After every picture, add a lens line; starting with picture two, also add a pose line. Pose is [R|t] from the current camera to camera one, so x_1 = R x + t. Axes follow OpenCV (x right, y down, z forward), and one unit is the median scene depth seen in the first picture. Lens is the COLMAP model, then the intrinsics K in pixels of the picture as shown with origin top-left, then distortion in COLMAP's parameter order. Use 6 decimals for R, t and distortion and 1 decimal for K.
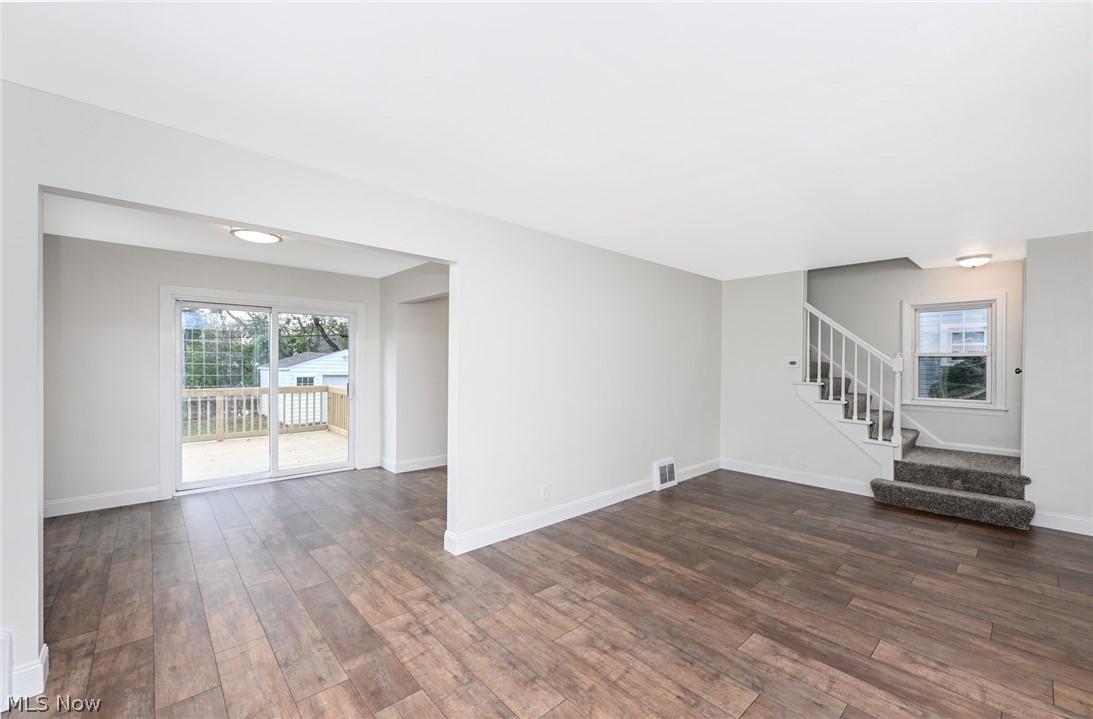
lens RADIAL K [[439.8, 0, 548.8], [0, 439.8, 362.0], [0, 0, 1]] dist [0.002444, 0.000164]
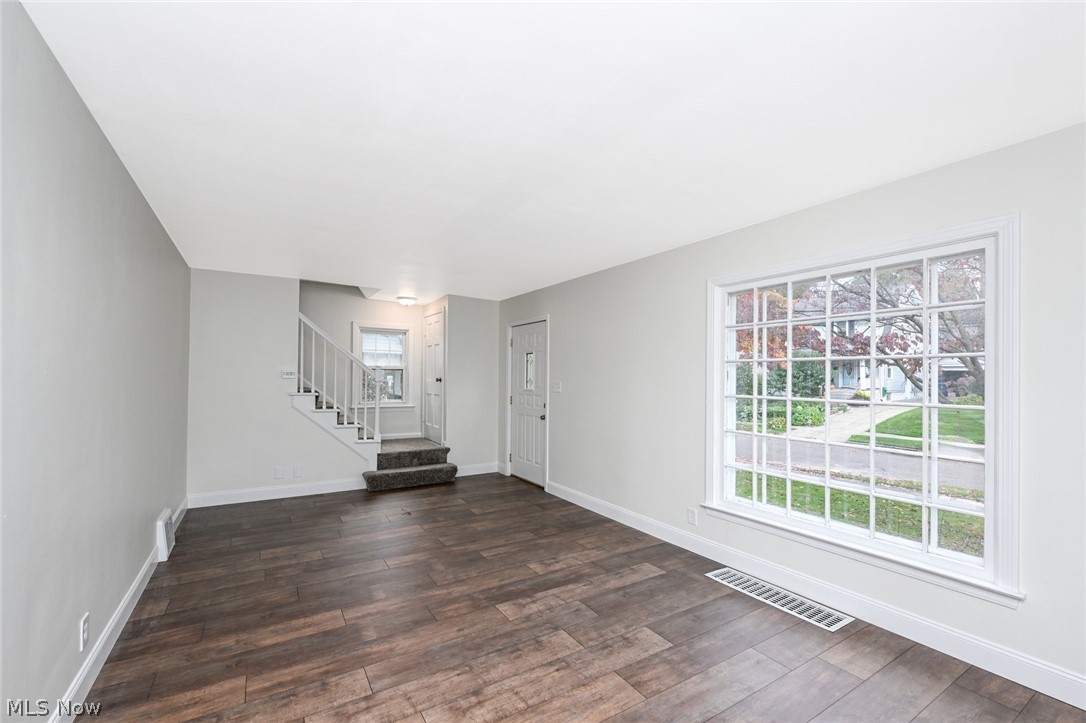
lens RADIAL K [[442.7, 0, 533.6], [0, 442.7, 379.5], [0, 0, 1]] dist [0.001296, 0.000329]
pose [[0.200421, -0.007354, 0.979682, -0.503304], [-0.011364, 0.999887, 0.009831, -0.000301], [-0.979644, -0.013104, 0.200315, 0.508154]]
